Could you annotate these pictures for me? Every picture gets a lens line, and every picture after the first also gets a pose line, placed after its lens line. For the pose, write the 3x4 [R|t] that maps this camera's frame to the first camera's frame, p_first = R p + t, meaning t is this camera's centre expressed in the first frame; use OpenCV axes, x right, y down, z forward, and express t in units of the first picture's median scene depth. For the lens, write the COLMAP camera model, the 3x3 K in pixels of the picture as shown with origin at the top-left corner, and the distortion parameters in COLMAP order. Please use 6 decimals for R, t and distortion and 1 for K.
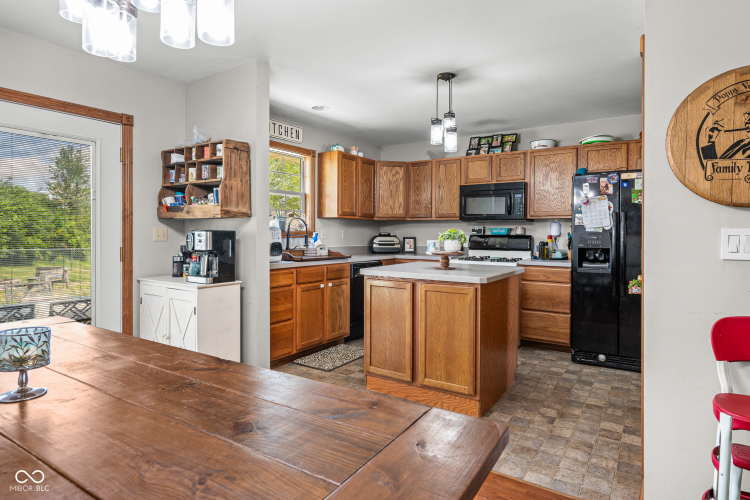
lens RADIAL K [[424.4, 0, 375.6], [0, 424.4, 235.2], [0, 0, 1]] dist [-0.003761, -0.000457]
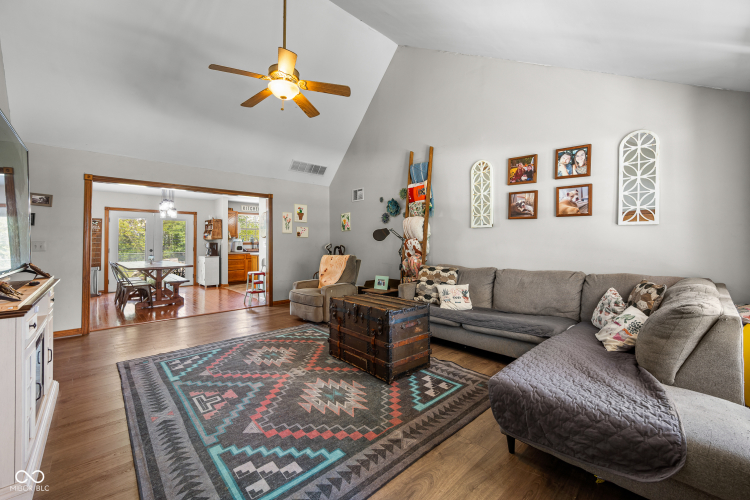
lens RADIAL K [[308.4, 0, 378.0], [0, 308.4, 236.1], [0, 0, 1]] dist [0.000103, -0.000204]
pose [[0.972742, -0.014606, -0.231431, 1.583184], [0.008981, 0.999639, -0.025340, 0.012549], [0.231717, 0.022571, 0.972521, -1.246826]]
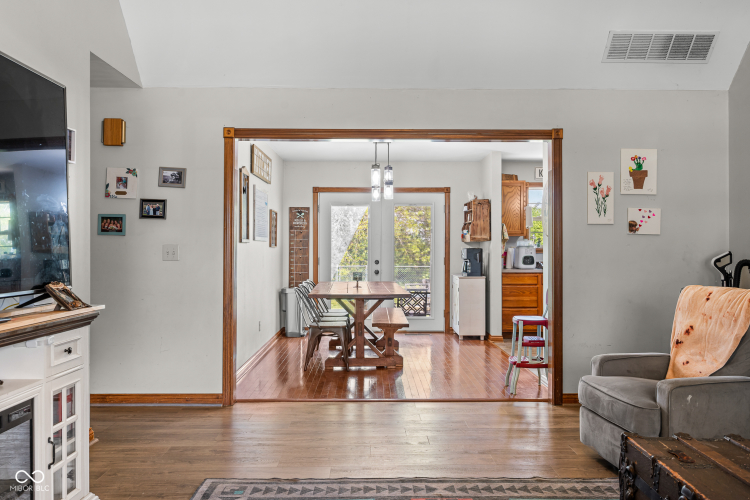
lens RADIAL K [[642.5, 0, 375.0], [0, 642.5, 250.0], [0, 0, 1]] dist [-0.002173, -0.004880]
pose [[0.559879, -0.004347, -0.828563, 1.577318], [-0.000932, 0.999982, -0.005876, 0.011631], [0.828574, 0.004062, 0.559865, -0.851024]]
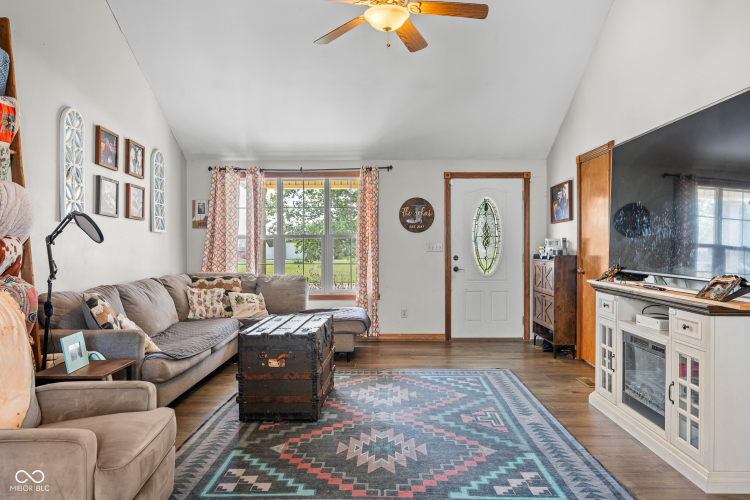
lens RADIAL K [[538.2, 0, 375.0], [0, 538.2, 250.0], [0, 0, 1]] dist [-0.001798, 0.000662]
pose [[-0.541877, -0.009082, 0.840408, 0.203705], [0.002019, 0.999925, 0.012108, 0.000142], [-0.840455, 0.008258, -0.541818, 0.186175]]
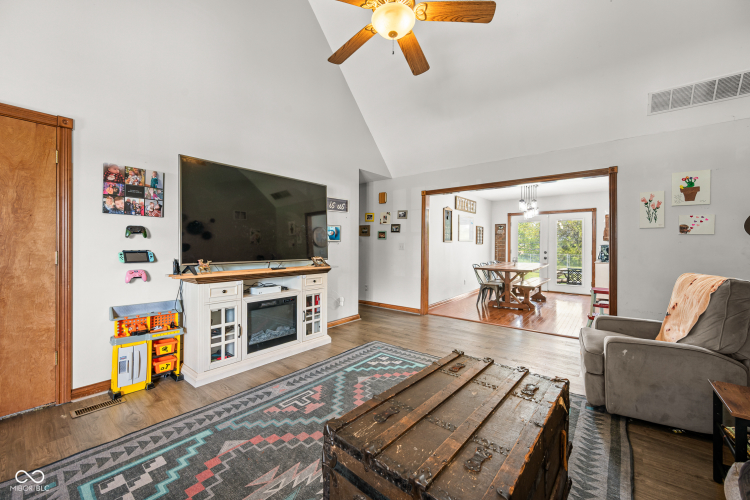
lens RADIAL K [[295.5, 0, 373.1], [0, 295.5, 245.0], [0, 0, 1]] dist [-0.002236, -0.000229]
pose [[-0.096630, -0.005762, -0.995304, 1.707366], [-0.007041, 0.999962, -0.005105, 0.010757], [0.995295, 0.006514, -0.096667, -0.400025]]
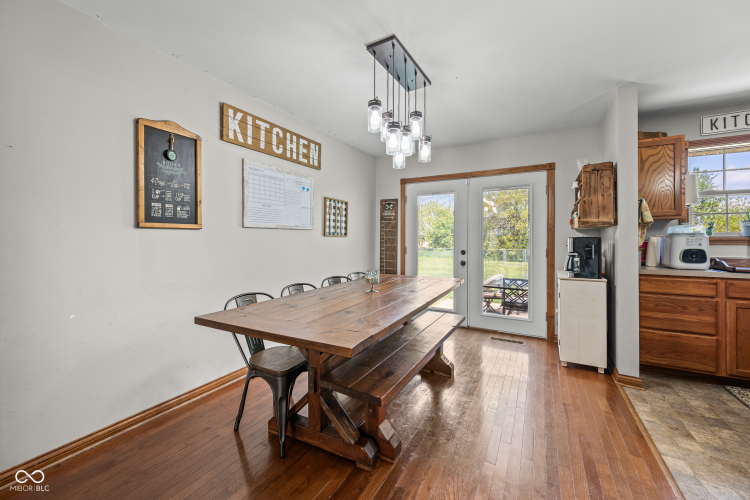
lens RADIAL K [[297.1, 0, 374.9], [0, 297.1, 238.5], [0, 0, 1]] dist [-0.000306, -0.000065]
pose [[0.073917, -0.008476, -0.997228, 0.437941], [-0.005080, 0.999948, -0.008876, 0.003304], [0.997251, 0.005722, 0.073870, 0.280128]]
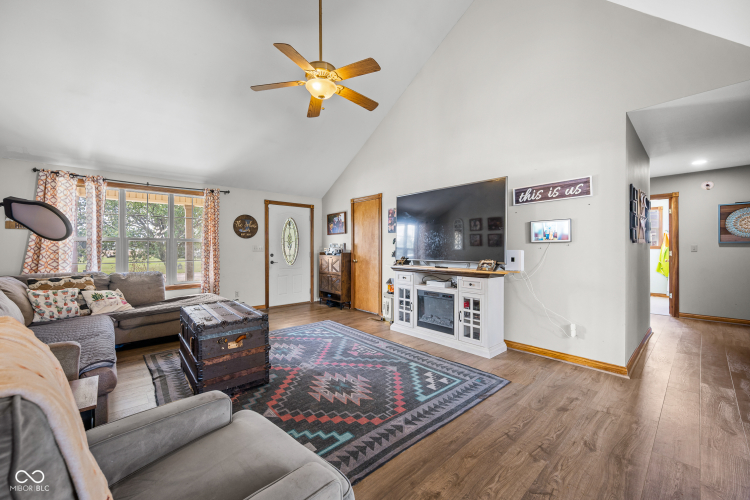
lens RADIAL K [[296.3, 0, 375.6], [0, 296.3, 248.2], [0, 0, 1]] dist [-0.001425, -0.000165]
pose [[-0.968833, -0.002728, 0.247698, 0.731172], [-0.001571, 0.999987, 0.004870, 0.005349], [-0.247708, 0.004329, -0.968825, 0.375826]]
